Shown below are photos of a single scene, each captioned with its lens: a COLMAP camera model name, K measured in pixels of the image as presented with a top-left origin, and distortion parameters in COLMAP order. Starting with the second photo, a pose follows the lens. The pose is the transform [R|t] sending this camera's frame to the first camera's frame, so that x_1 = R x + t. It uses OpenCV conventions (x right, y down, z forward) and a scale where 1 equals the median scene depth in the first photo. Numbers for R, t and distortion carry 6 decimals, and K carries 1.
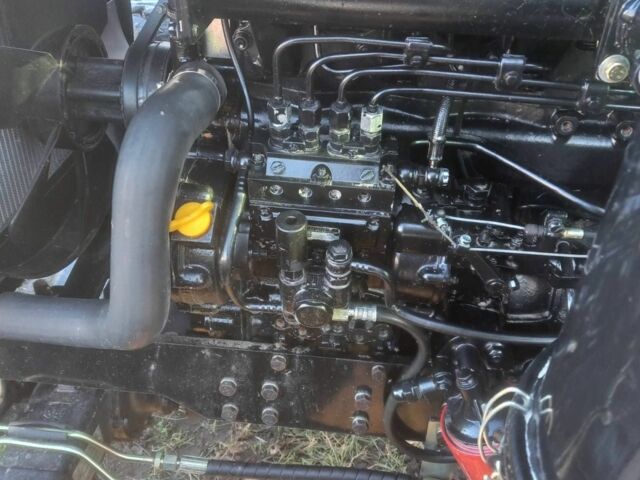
lens RADIAL K [[648.1, 0, 320.0], [0, 648.1, 240.0], [0, 0, 1]] dist [0.060555, 0.003834]
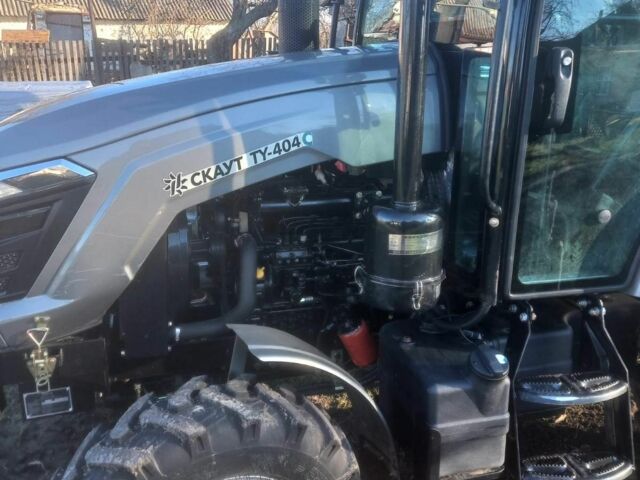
lens RADIAL K [[623.0, 0, 320.1], [0, 623.0, 229.3], [0, 0, 1]] dist [0.063599, -0.090305]
pose [[0.926718, -0.135563, 0.350451, -1.012574], [0.243175, 0.927381, -0.284308, 0.759372], [-0.286460, 0.348694, 0.892386, -2.089011]]
